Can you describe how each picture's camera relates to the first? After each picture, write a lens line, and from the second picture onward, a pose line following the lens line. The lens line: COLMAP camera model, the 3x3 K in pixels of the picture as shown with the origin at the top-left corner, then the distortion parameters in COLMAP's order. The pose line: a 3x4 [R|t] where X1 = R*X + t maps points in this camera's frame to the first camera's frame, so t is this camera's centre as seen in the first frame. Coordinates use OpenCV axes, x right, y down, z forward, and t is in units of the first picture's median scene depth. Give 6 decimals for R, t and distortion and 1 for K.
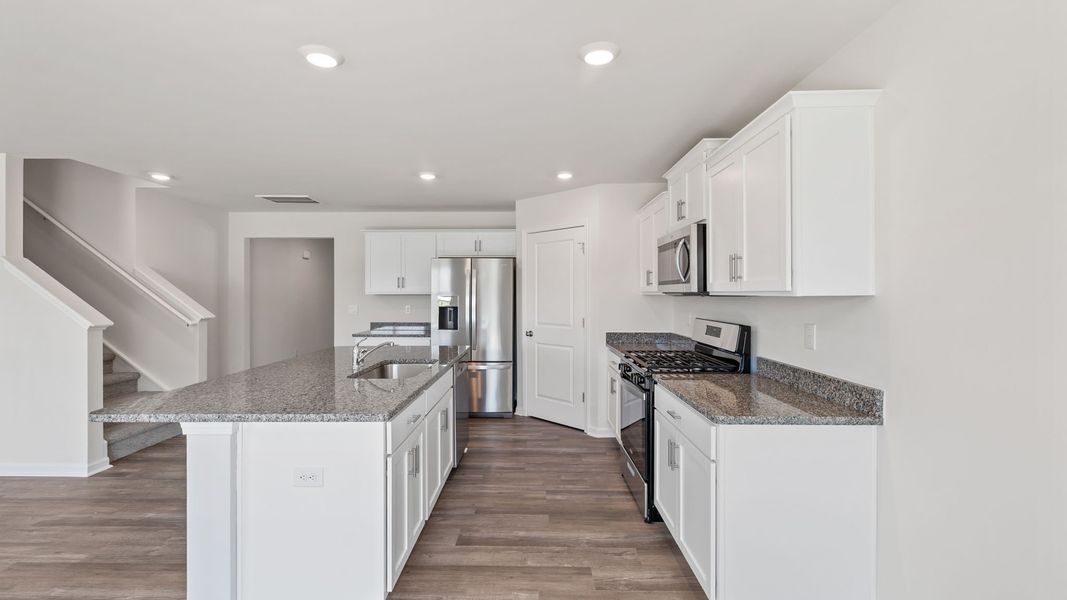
lens RADIAL K [[454.4, 0, 531.9], [0, 454.4, 296.1], [0, 0, 1]] dist [-0.000927, -0.000202]
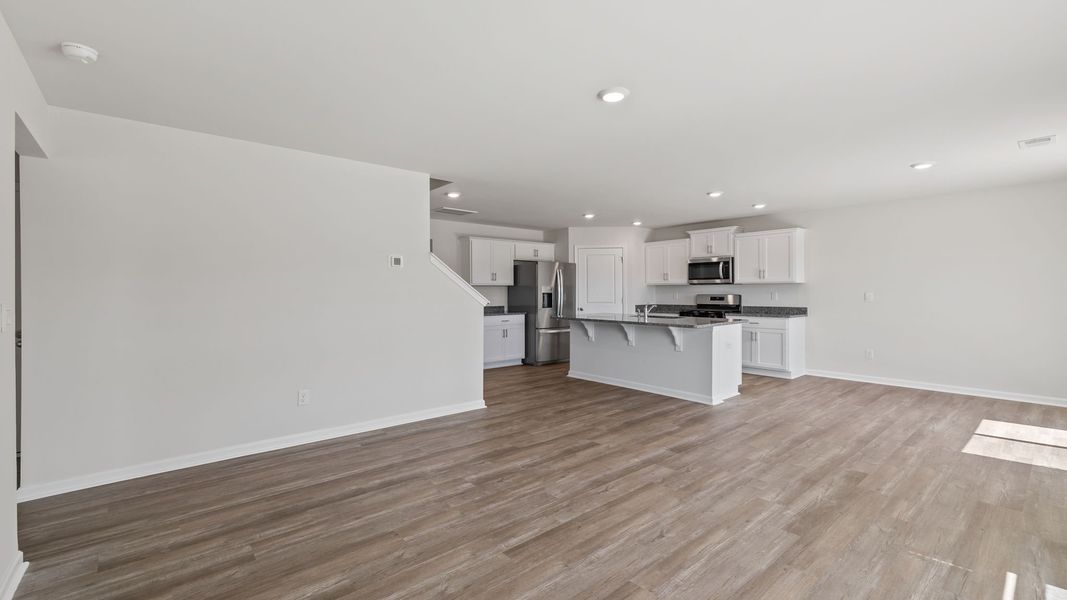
lens RADIAL K [[454.4, 0, 530.9], [0, 454.4, 293.2], [0, 0, 1]] dist [-0.000927, -0.000202]
pose [[0.752481, -0.005901, 0.658587, -2.063294], [0.008505, 0.999964, -0.000757, 0.041170], [-0.658559, 0.006171, 0.752504, -0.209490]]
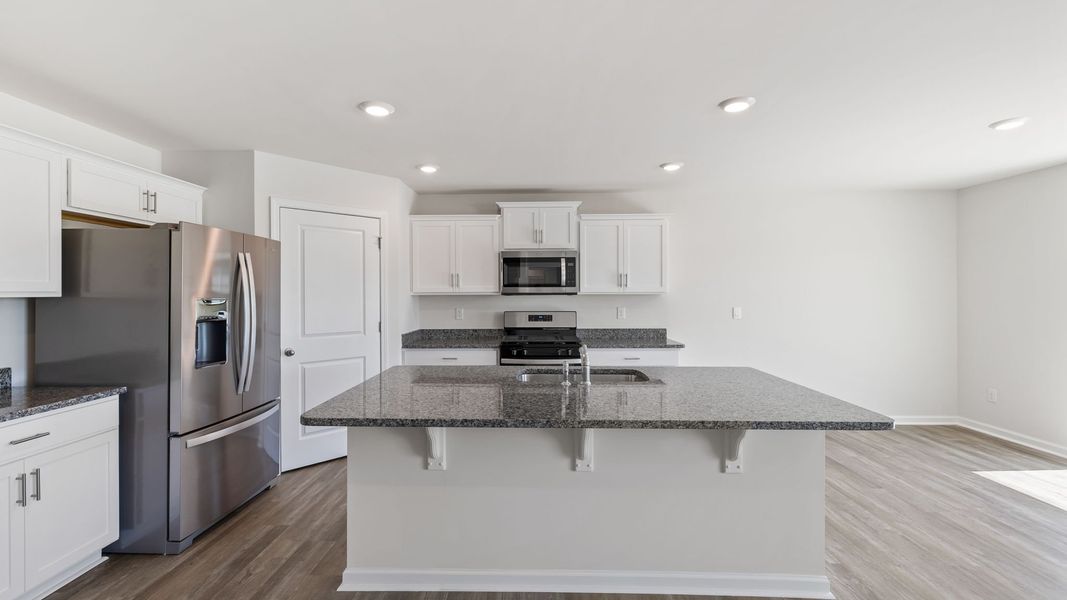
lens RADIAL K [[454.4, 0, 529.1], [0, 454.4, 293.5], [0, 0, 1]] dist [-0.000927, -0.000202]
pose [[0.012341, -0.001065, 0.999923, -1.160350], [0.008590, 0.999963, 0.000959, -0.007564], [-0.999887, 0.008578, 0.012349, 1.043567]]
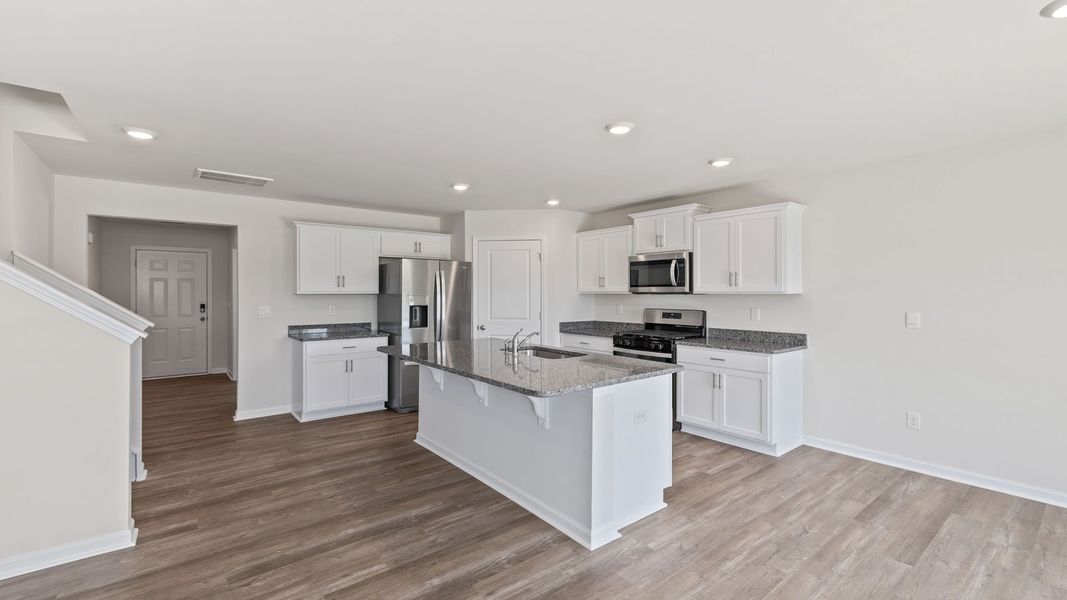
lens RADIAL K [[454.4, 0, 529.8], [0, 454.4, 294.4], [0, 0, 1]] dist [-0.000927, -0.000202]
pose [[0.778149, -0.002905, 0.628072, -1.064984], [0.004167, 0.999991, -0.000537, -0.001180], [-0.628065, 0.003035, 0.778155, 0.039331]]
